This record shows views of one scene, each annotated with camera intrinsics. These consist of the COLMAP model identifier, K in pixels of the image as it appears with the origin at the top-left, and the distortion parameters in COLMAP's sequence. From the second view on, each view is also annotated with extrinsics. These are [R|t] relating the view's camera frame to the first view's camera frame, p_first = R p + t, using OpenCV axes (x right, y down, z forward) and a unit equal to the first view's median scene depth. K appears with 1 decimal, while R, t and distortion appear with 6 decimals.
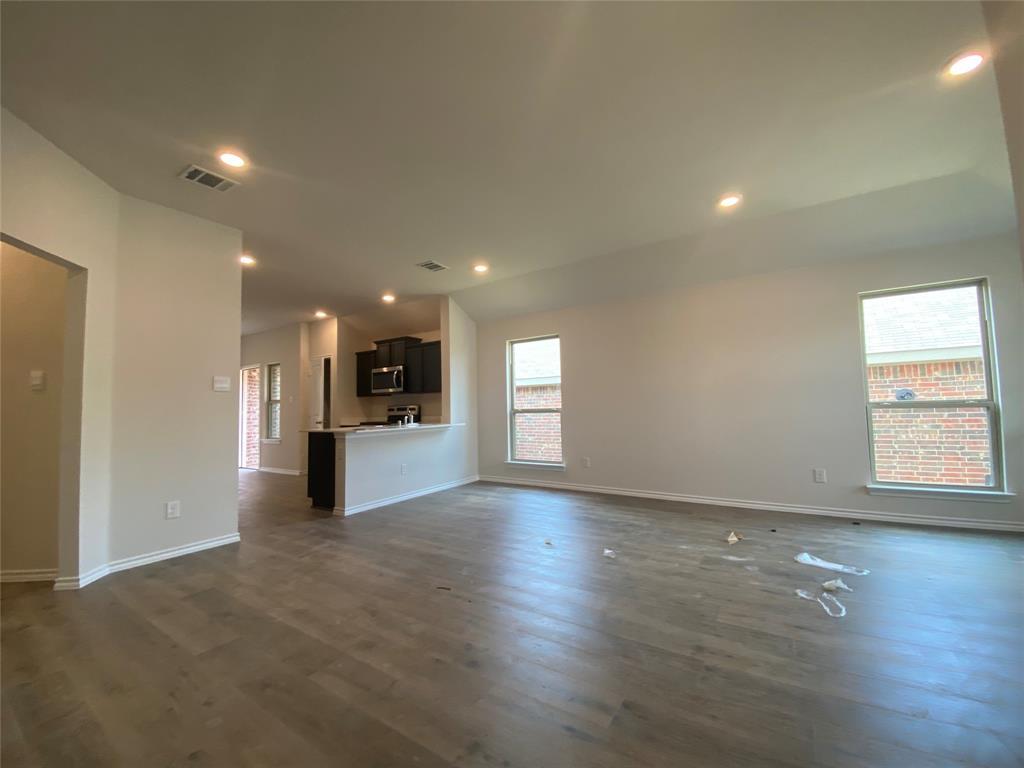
lens RADIAL K [[420.1, 0, 516.1], [0, 420.1, 385.5], [0, 0, 1]] dist [-0.001773, -0.001433]
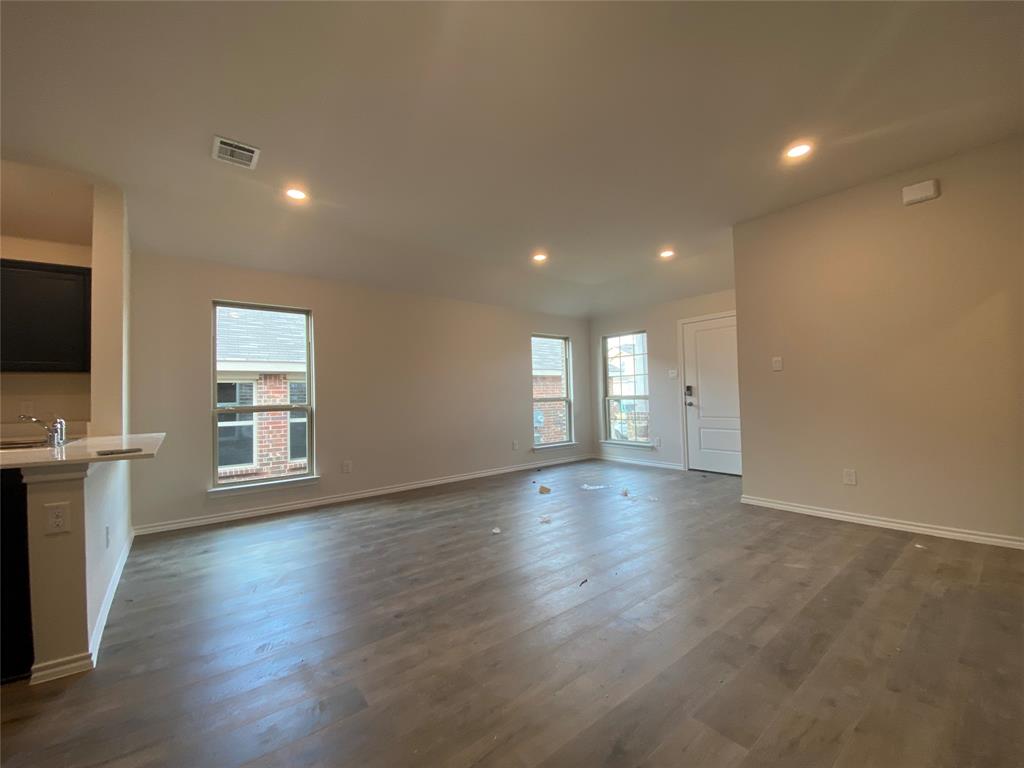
lens RADIAL K [[416.5, 0, 518.6], [0, 416.5, 387.5], [0, 0, 1]] dist [-0.004917, -0.005218]
pose [[0.300445, 0.036521, 0.953100, -0.795664], [-0.031163, 0.999109, -0.028460, 0.050345], [-0.953290, -0.021151, 0.301316, 0.609182]]
